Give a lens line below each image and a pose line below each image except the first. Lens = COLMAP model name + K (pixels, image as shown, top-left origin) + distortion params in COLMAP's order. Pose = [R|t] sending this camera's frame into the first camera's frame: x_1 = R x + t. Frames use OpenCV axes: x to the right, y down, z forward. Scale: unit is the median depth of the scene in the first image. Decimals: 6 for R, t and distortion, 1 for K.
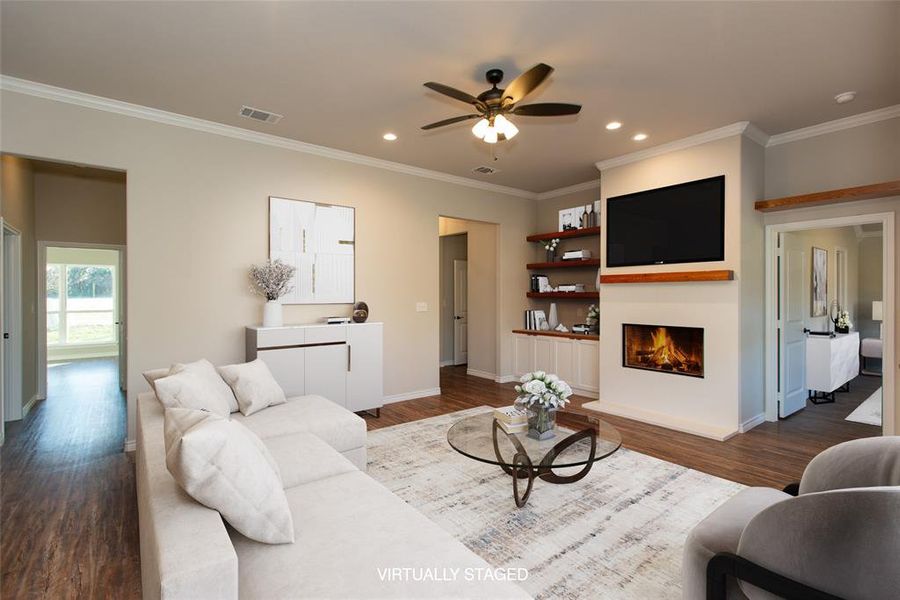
lens RADIAL K [[422.9, 0, 452.2], [0, 422.9, 294.9], [0, 0, 1]] dist [0.000591, -0.000189]
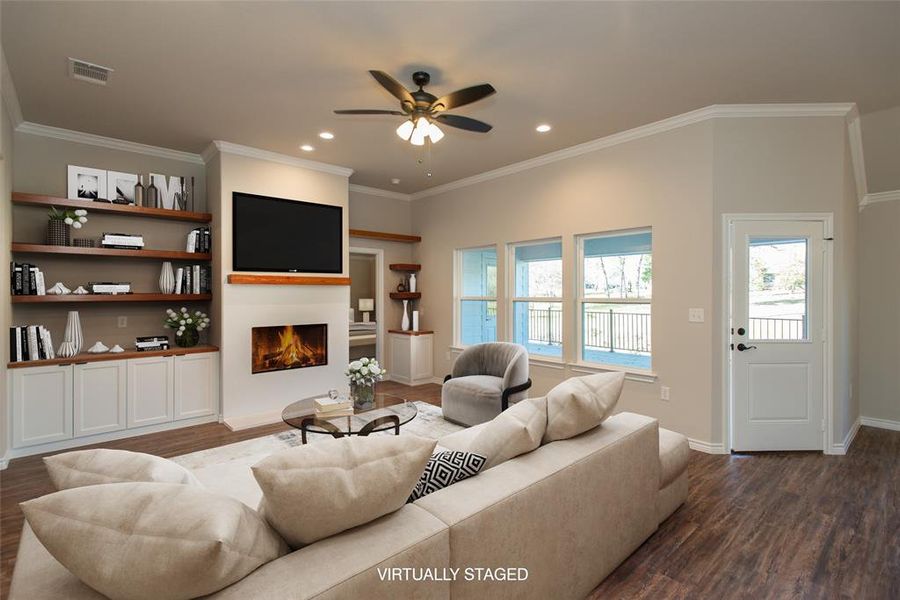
lens RADIAL K [[422.9, 0, 452.2], [0, 422.9, 294.9], [0, 0, 1]] dist [0.000591, -0.000189]
pose [[-0.061920, 0.001742, 0.998080, -0.553416], [0.004520, 0.999989, -0.001465, -0.001327], [-0.998071, 0.004421, -0.061927, 0.618234]]
